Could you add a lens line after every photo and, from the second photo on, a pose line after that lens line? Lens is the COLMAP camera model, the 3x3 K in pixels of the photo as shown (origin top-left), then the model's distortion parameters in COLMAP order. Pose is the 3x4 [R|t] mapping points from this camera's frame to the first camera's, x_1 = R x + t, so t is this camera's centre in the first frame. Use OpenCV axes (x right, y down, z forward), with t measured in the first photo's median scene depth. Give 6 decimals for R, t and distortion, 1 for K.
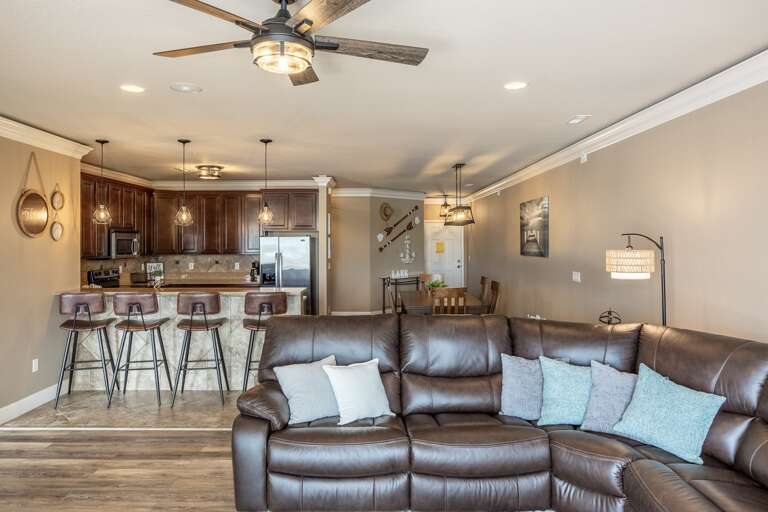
lens RADIAL K [[496.8, 0, 387.5], [0, 496.8, 256.3], [0, 0, 1]] dist [0.003650, 0.001754]
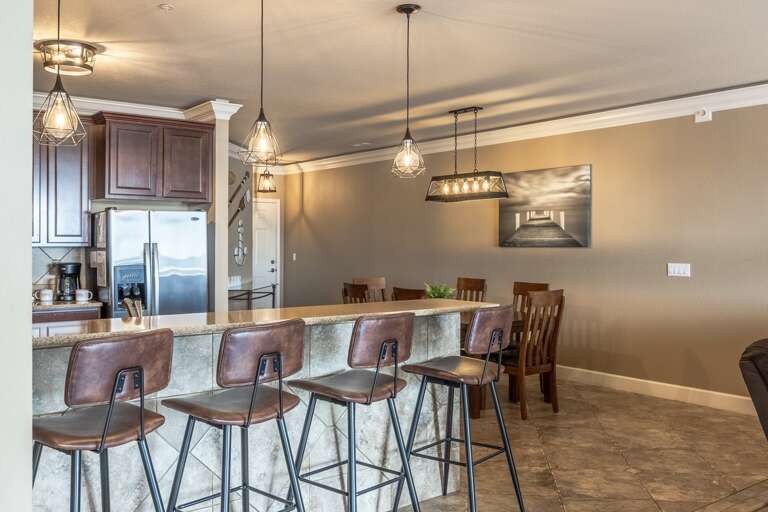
lens RADIAL K [[679.0, 0, 382.6], [0, 679.0, 250.0], [0, 0, 1]] dist [0.003523, 0.000175]
pose [[0.792427, -0.003793, 0.609955, -0.441536], [0.014648, 0.999811, -0.012814, 0.012153], [-0.609791, 0.019089, 0.792333, 0.317101]]
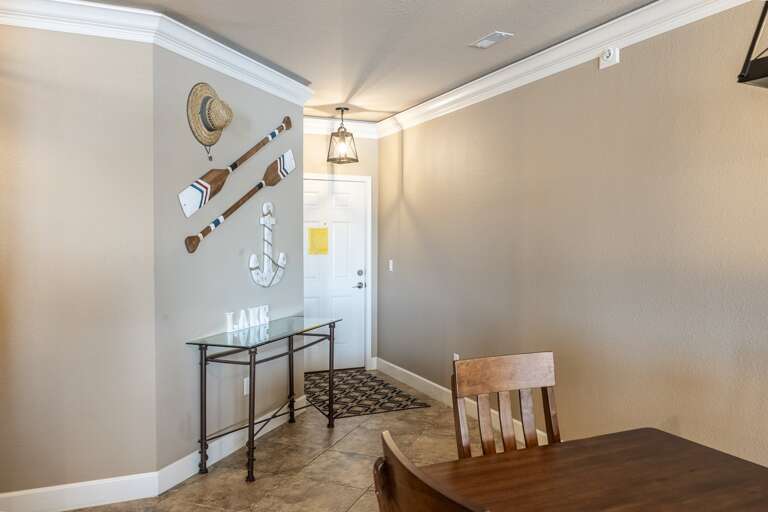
lens RADIAL K [[579.7, 0, 378.1], [0, 579.7, 254.9], [0, 0, 1]] dist [-0.028195, 0.000427]
pose [[0.919043, -0.009342, 0.394047, -0.058466], [0.010673, 0.999942, -0.001186, -0.006910], [-0.394013, 0.005295, 0.919090, 0.829935]]
